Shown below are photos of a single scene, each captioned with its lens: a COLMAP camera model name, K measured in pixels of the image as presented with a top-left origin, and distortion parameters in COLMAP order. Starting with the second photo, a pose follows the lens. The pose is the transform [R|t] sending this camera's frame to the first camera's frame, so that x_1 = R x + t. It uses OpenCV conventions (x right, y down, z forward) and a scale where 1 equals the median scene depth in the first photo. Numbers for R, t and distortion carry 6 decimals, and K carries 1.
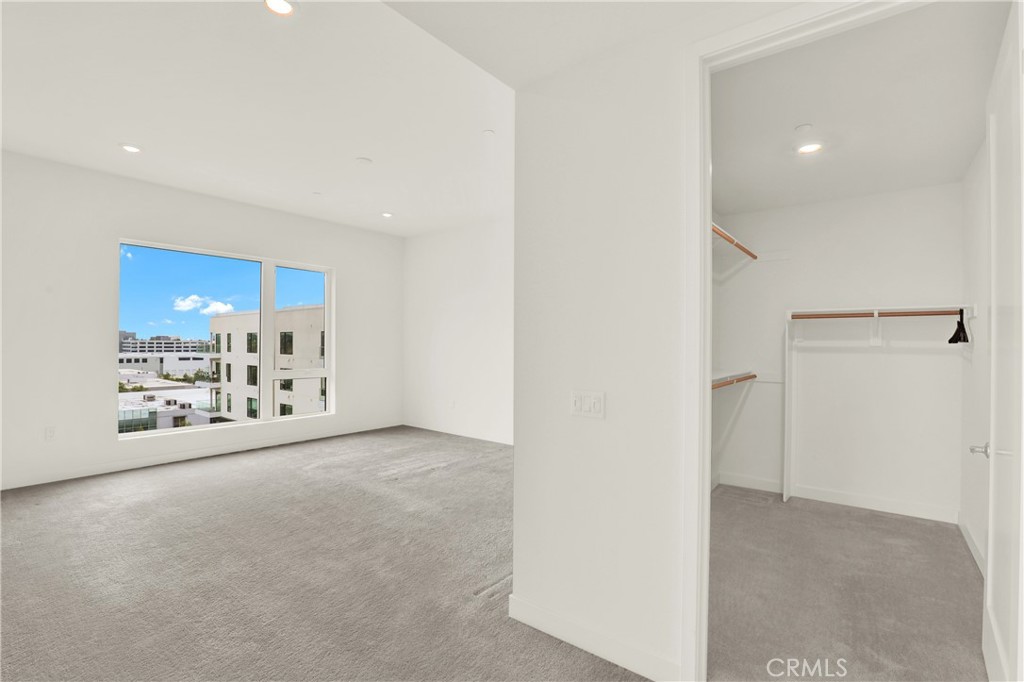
lens RADIAL K [[468.8, 0, 508.7], [0, 468.8, 343.7], [0, 0, 1]] dist [-0.038370, 0.008067]
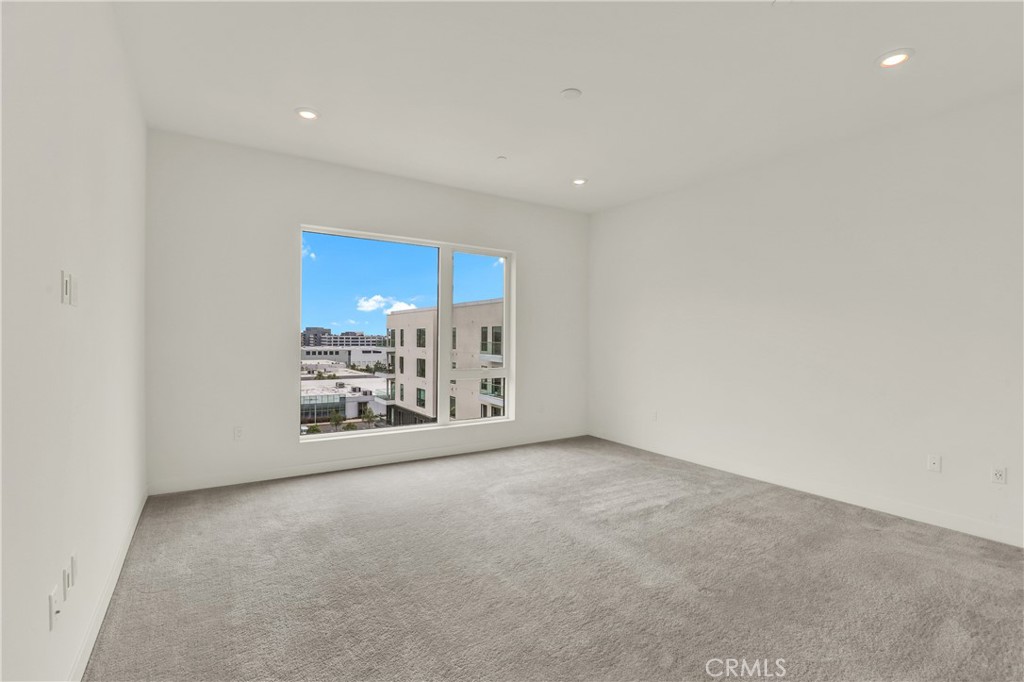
lens RADIAL K [[468.8, 0, 508.7], [0, 468.8, 343.7], [0, 0, 1]] dist [-0.038370, 0.008067]
pose [[0.949743, 0.006525, -0.312962, -0.111816], [-0.003640, 0.999945, 0.009802, -0.000353], [0.313009, -0.008170, 0.949715, 0.169404]]
